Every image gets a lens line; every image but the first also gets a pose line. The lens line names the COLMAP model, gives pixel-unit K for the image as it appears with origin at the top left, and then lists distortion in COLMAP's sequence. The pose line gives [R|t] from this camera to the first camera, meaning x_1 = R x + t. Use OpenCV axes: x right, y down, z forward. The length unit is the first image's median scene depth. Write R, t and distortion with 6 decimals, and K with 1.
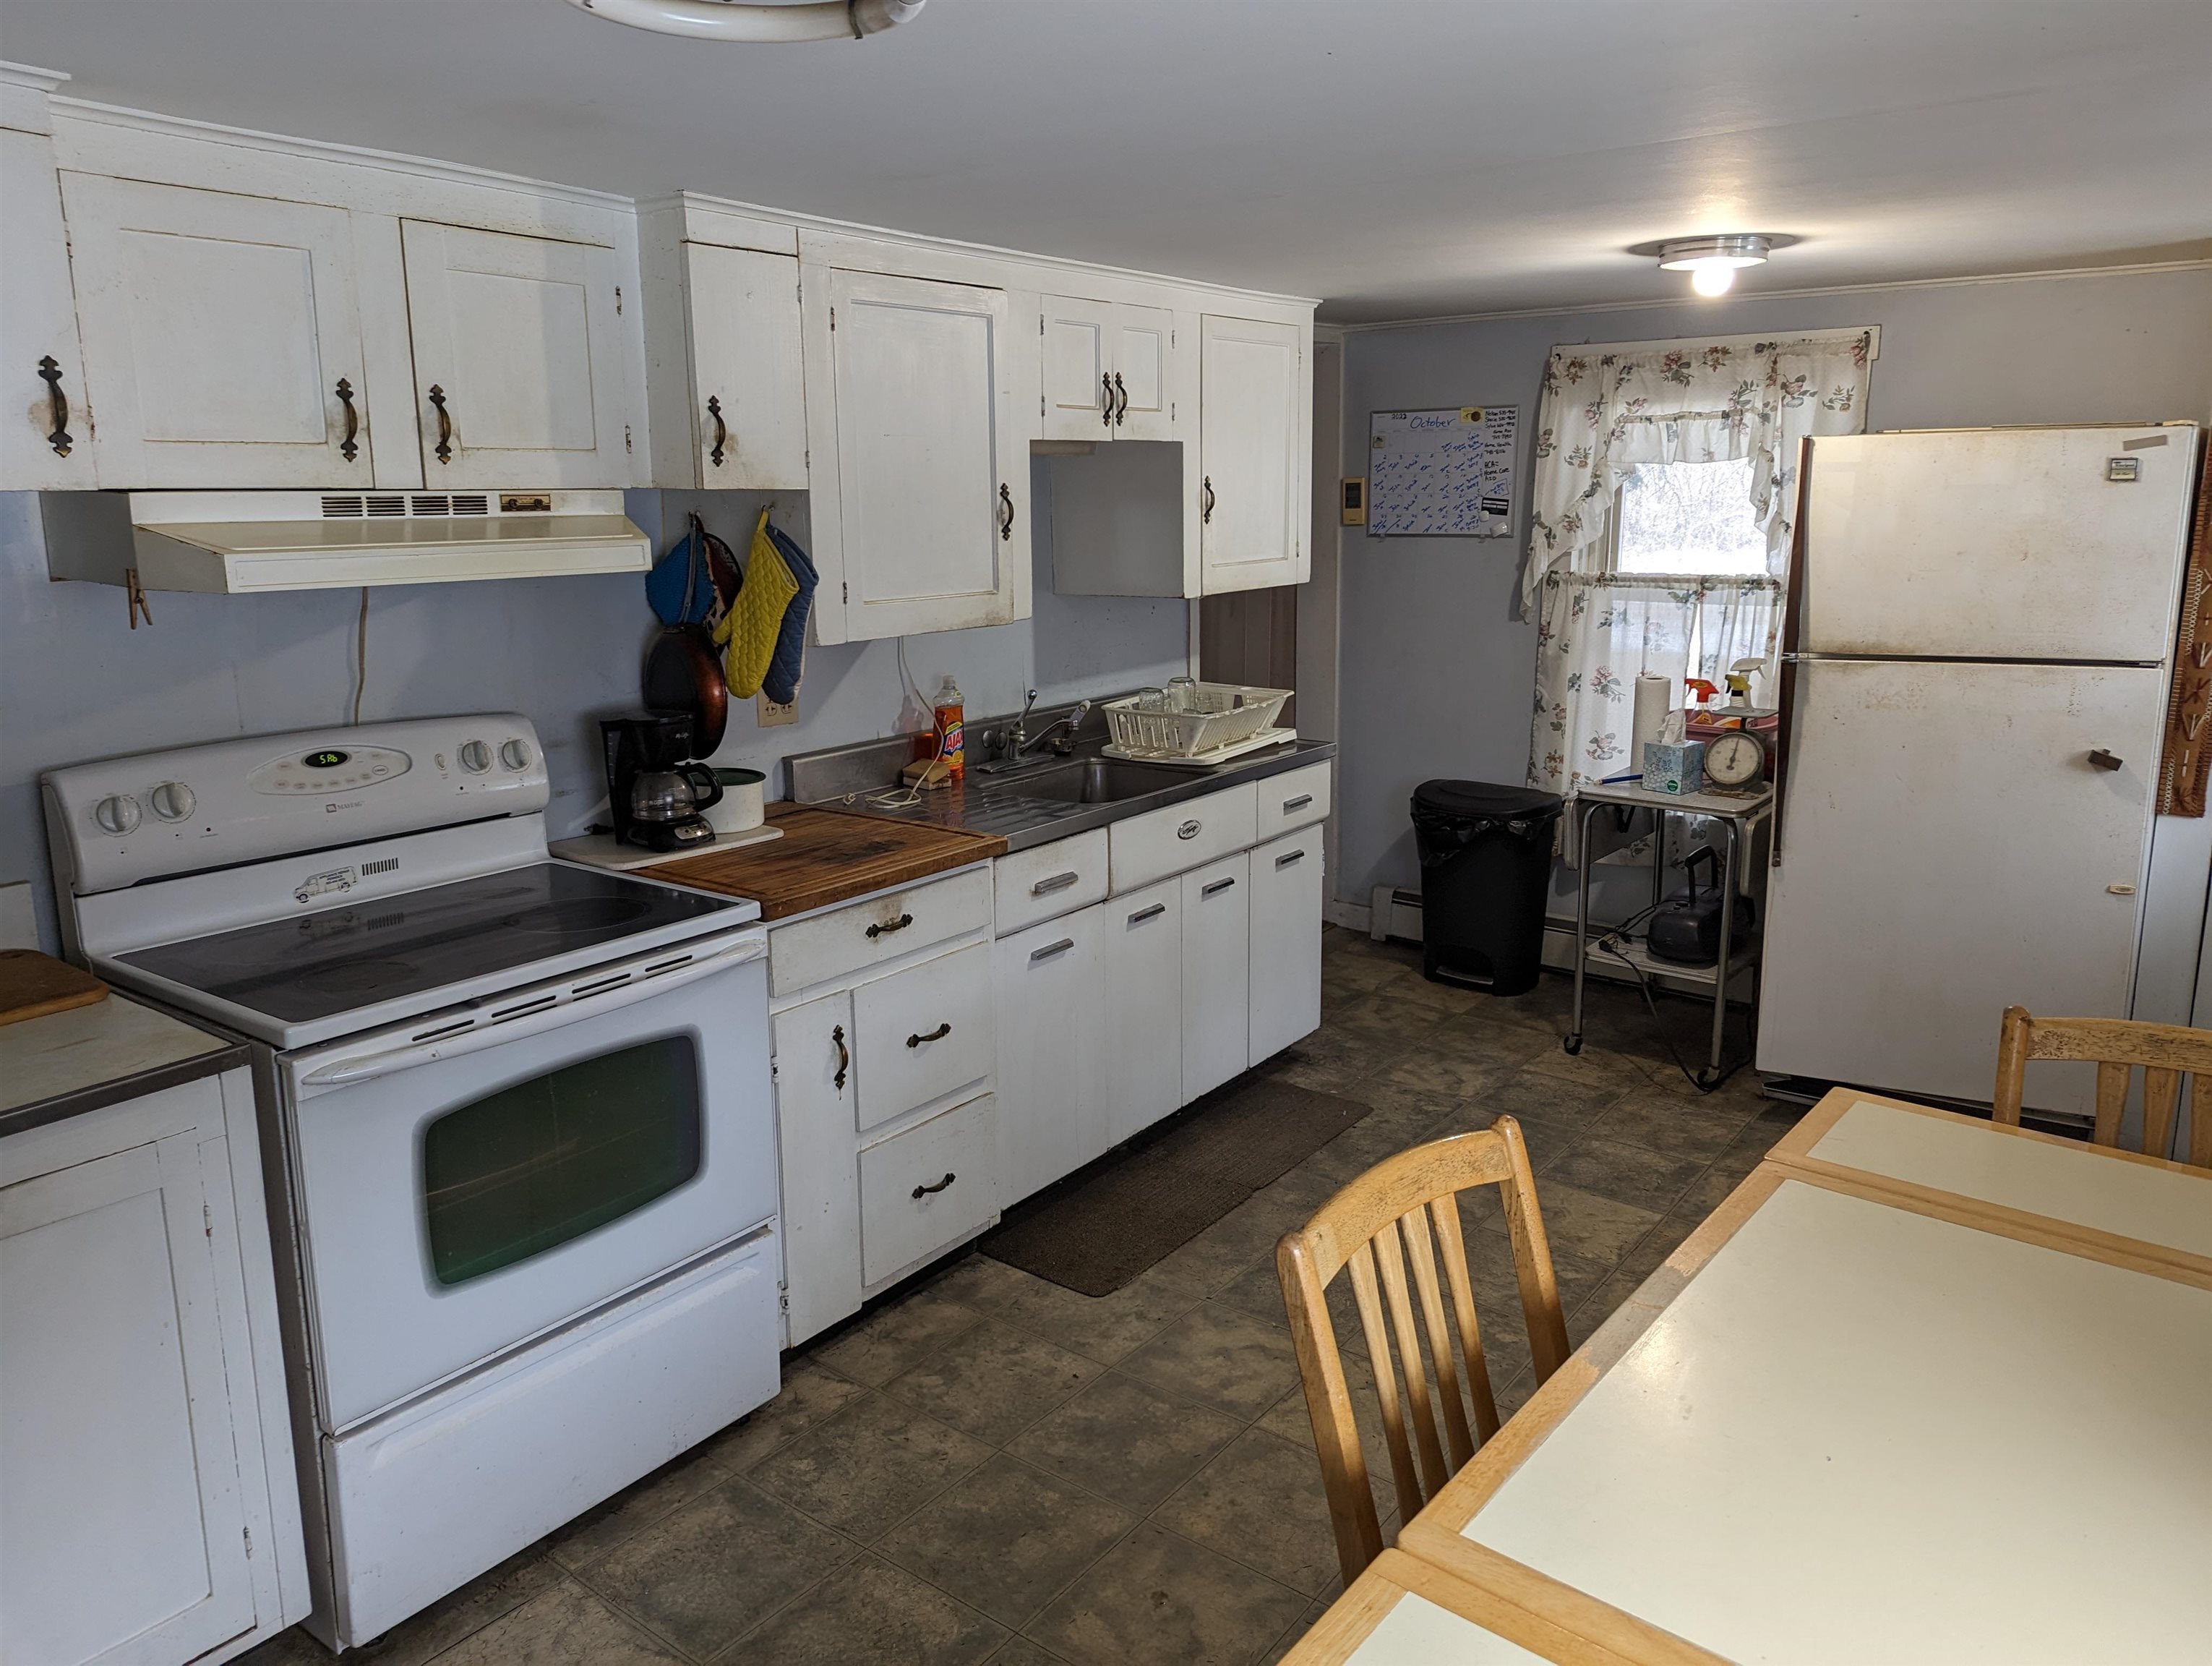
lens RADIAL K [[1565.0, 0, 1131.4], [0, 1565.0, 797.7], [0, 0, 1]] dist [0.067531, -0.055890]
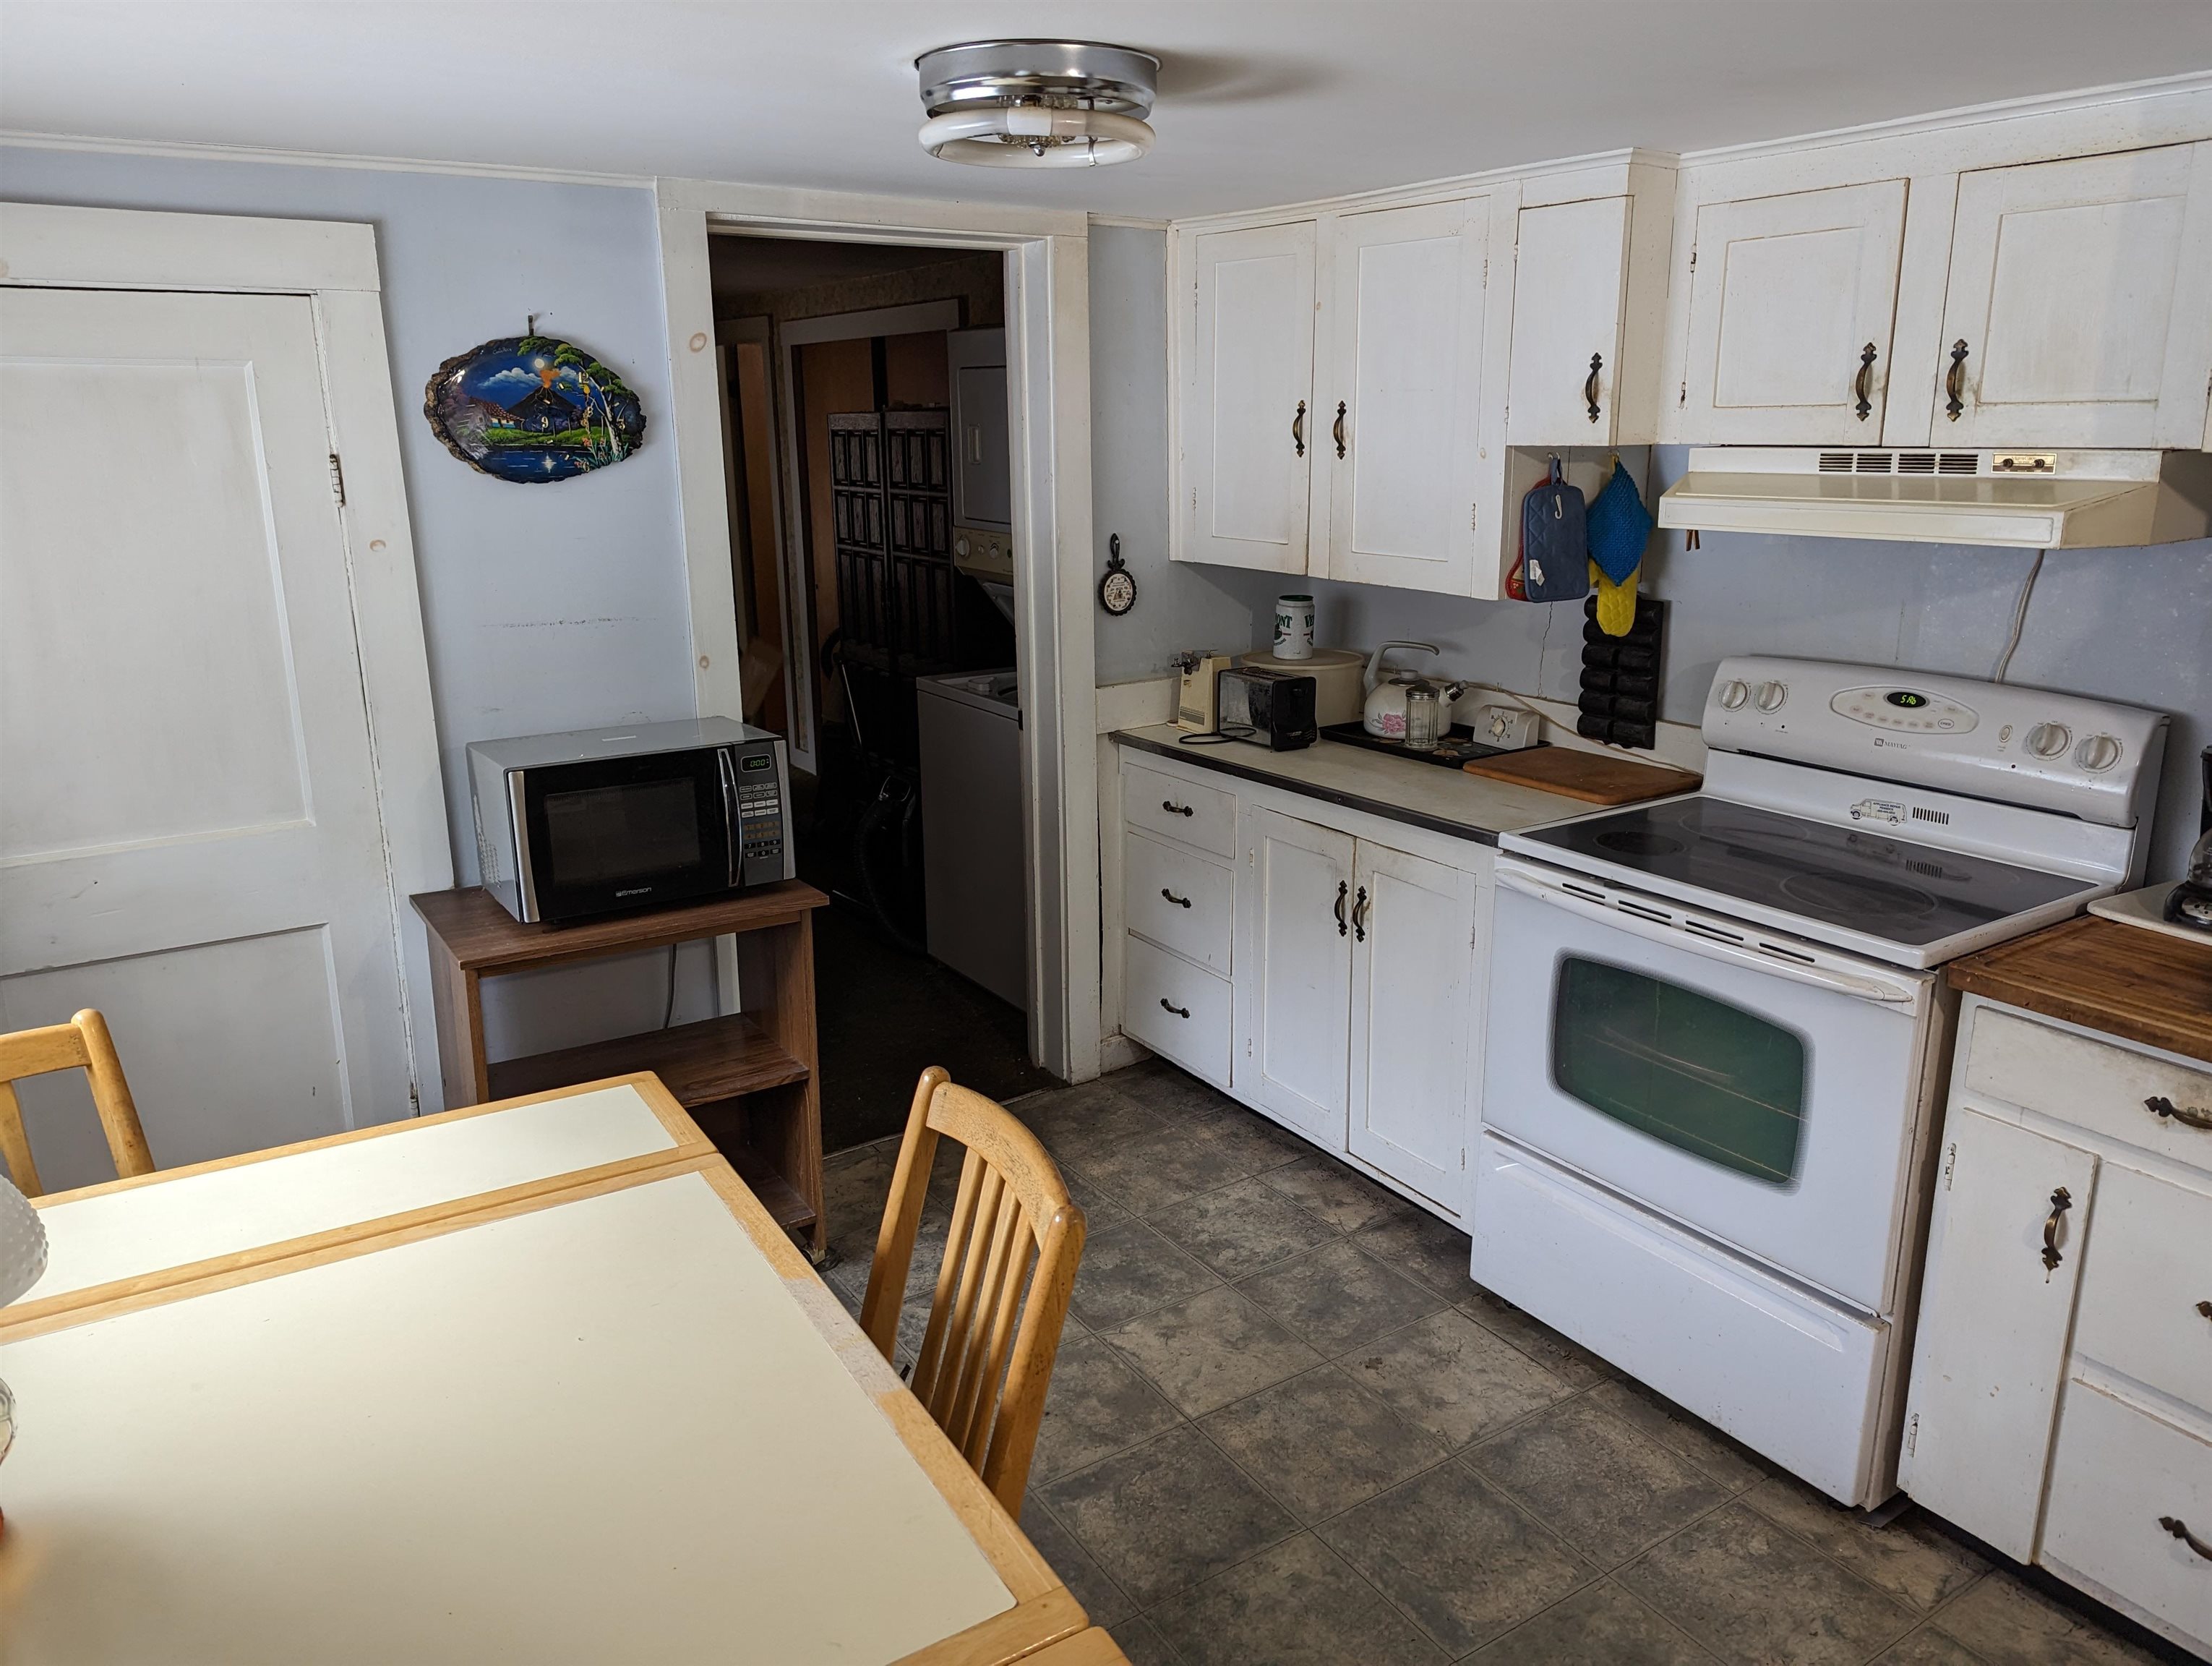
lens RADIAL K [[1565.0, 0, 1129.6], [0, 1565.0, 805.9], [0, 0, 1]] dist [0.067531, -0.055890]
pose [[-0.338189, 0.229352, -0.912702, 0.578271], [-0.179819, 0.936229, 0.301893, -0.162606], [0.923739, 0.266219, -0.275381, 0.727753]]
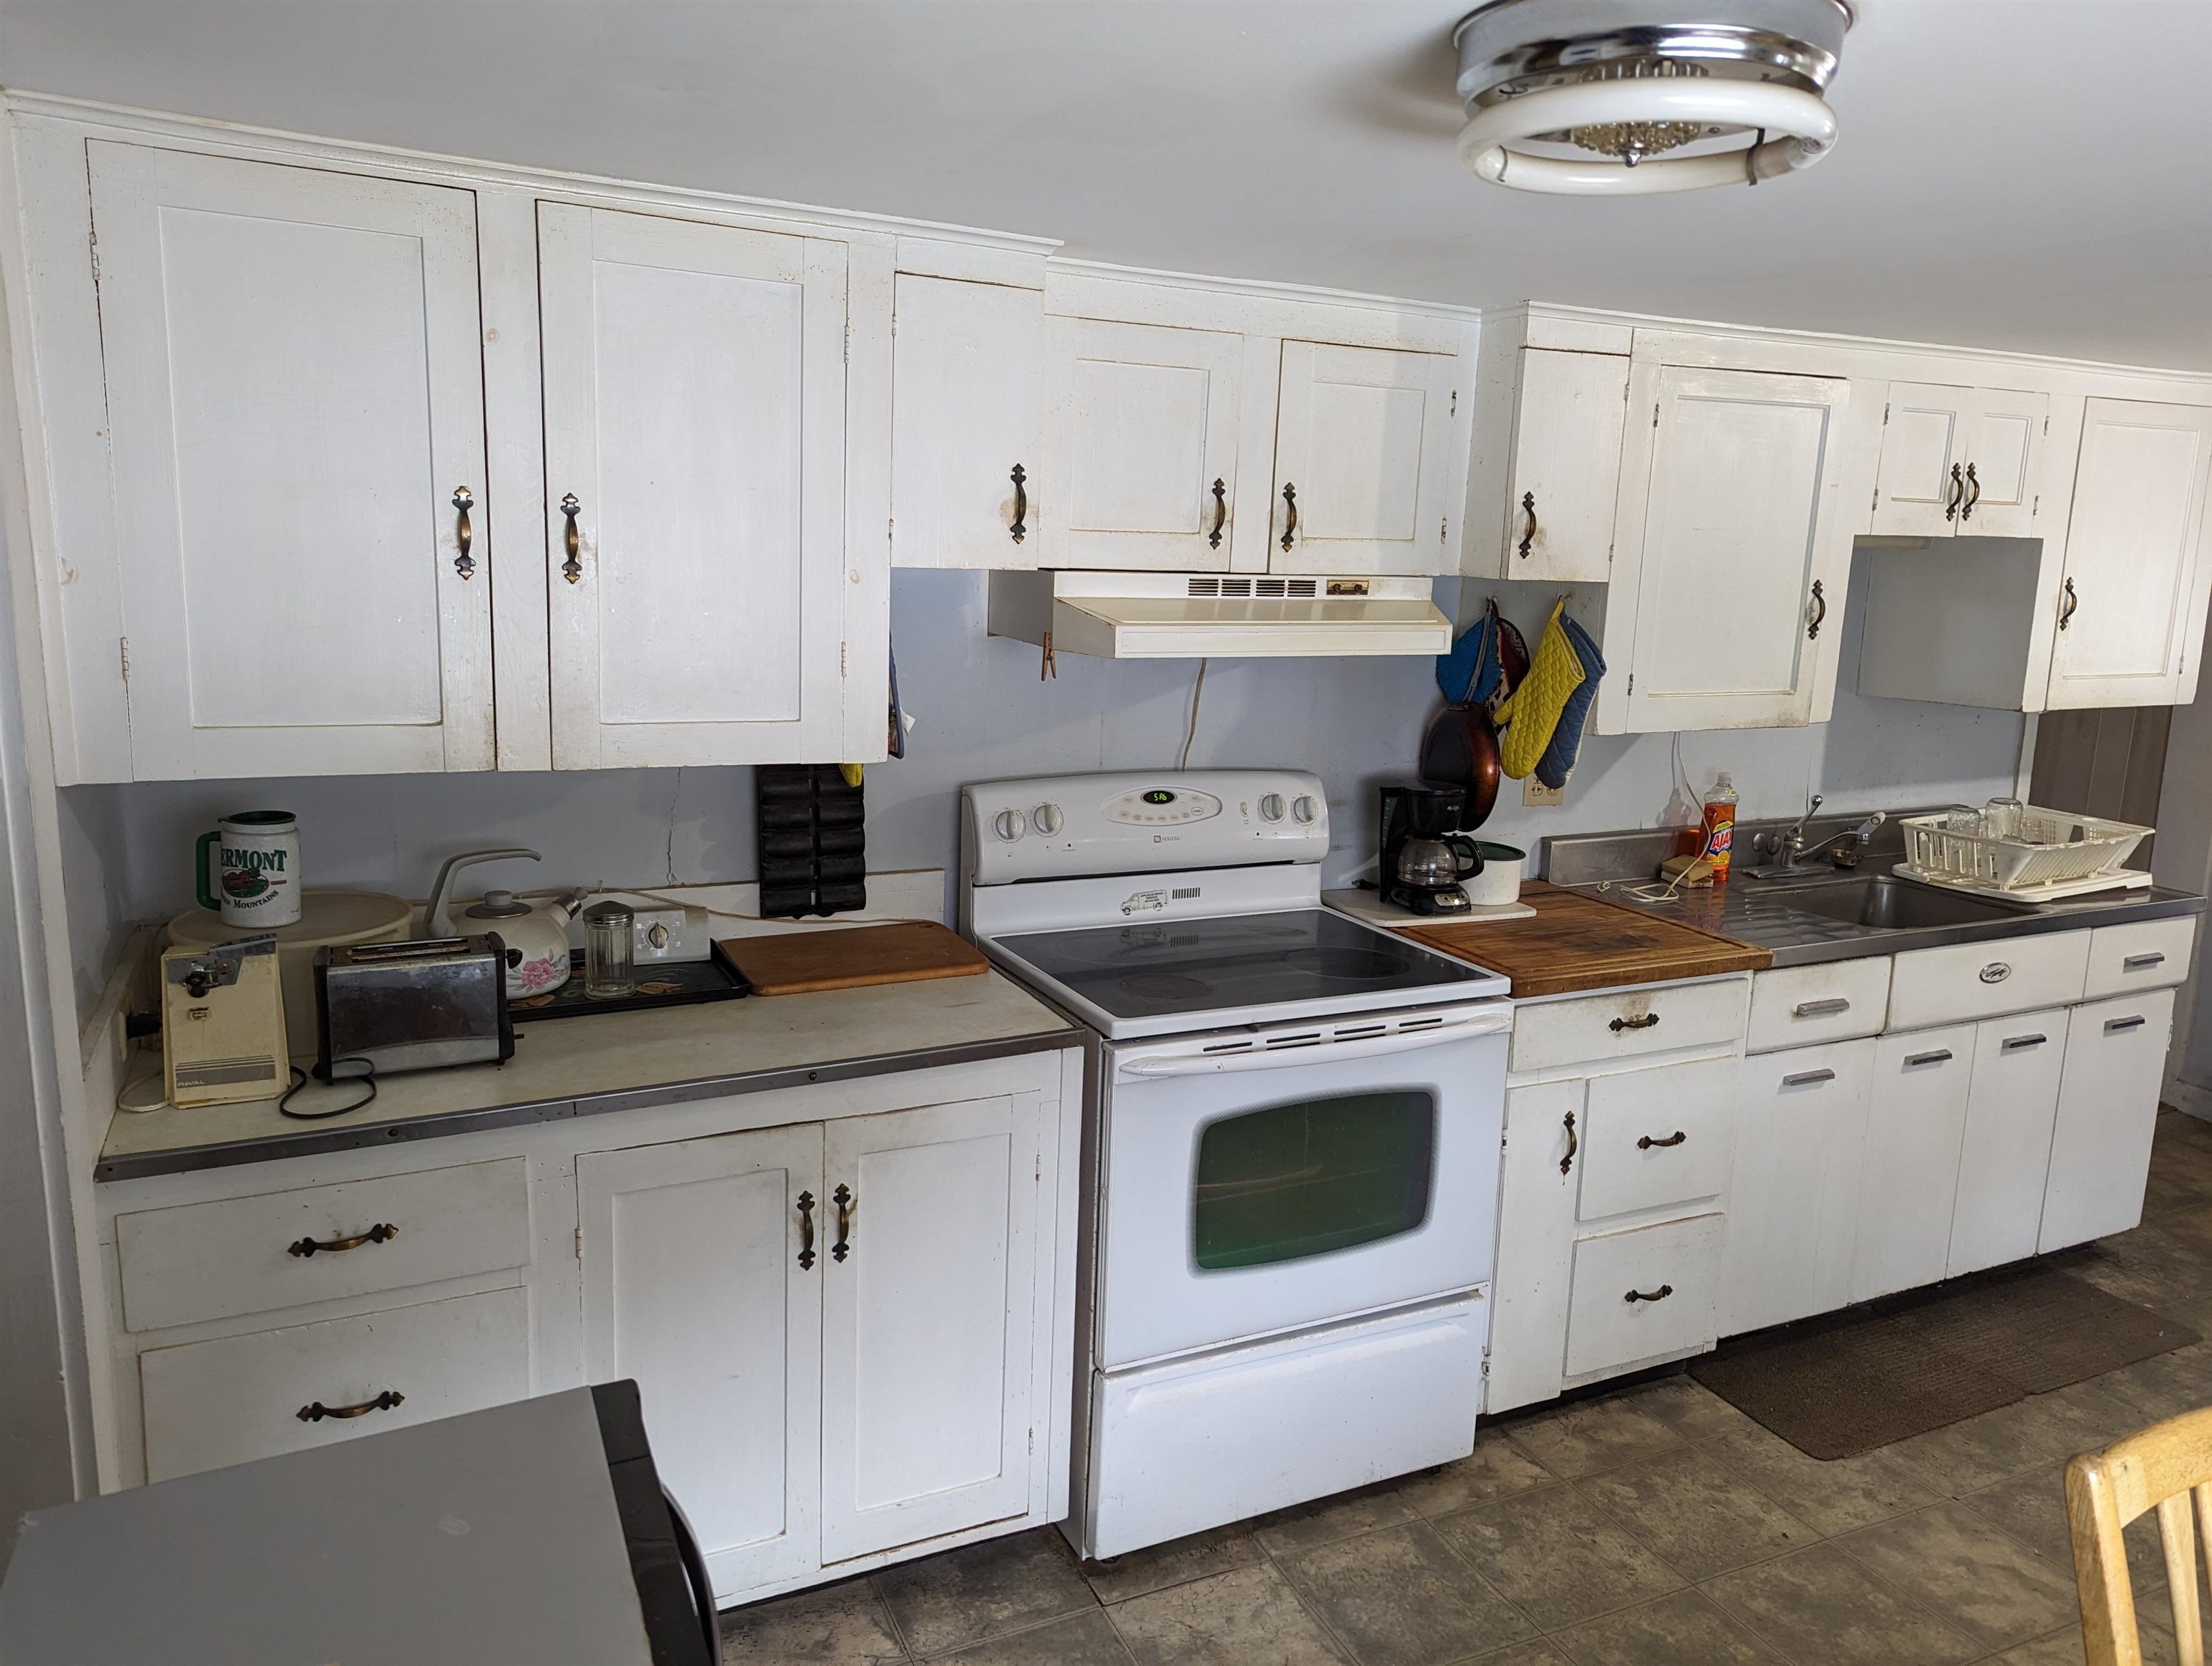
lens RADIAL K [[1565.0, 0, 1112.9], [0, 1565.0, 817.6], [0, 0, 1]] dist [0.067531, -0.055890]
pose [[0.885229, 0.115580, -0.450567, -0.012091], [-0.127166, 0.991871, 0.004593, -0.009021], [0.447435, 0.053231, 0.892731, -0.043062]]
